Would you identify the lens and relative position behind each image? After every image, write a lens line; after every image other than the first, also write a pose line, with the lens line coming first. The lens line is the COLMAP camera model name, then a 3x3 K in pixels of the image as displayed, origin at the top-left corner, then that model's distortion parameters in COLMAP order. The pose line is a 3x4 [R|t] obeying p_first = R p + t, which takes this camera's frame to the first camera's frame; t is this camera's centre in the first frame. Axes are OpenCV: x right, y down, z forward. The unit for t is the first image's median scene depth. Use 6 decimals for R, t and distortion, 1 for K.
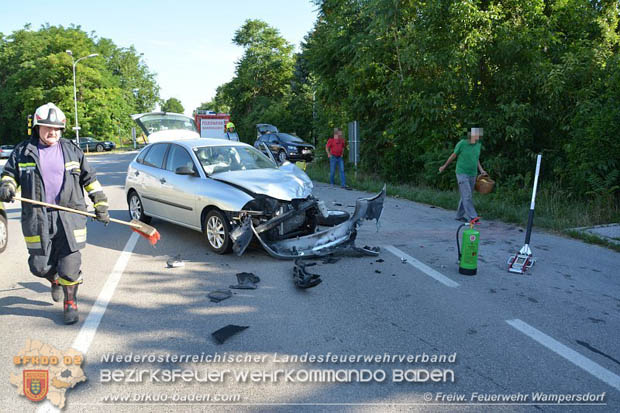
lens RADIAL K [[495.5, 0, 310.0], [0, 495.5, 206.5], [0, 0, 1]] dist [-0.105514, 0.008296]
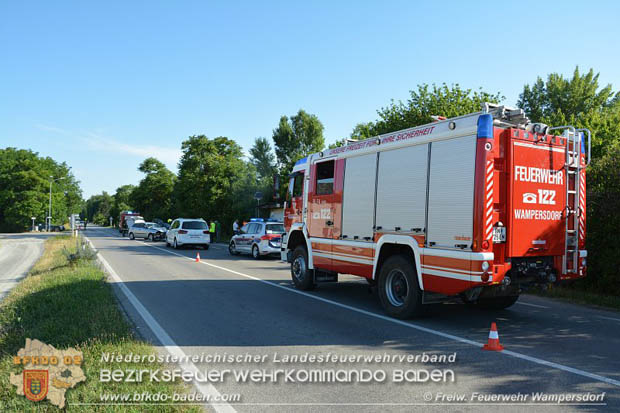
lens RADIAL K [[495.5, 0, 310.0], [0, 495.5, 206.5], [0, 0, 1]] dist [-0.105514, 0.008296]
pose [[0.975206, 0.020976, 0.220301, 0.054386], [0.020641, 0.982536, -0.184924, 0.118298], [-0.220333, 0.184886, 0.957742, -0.747166]]
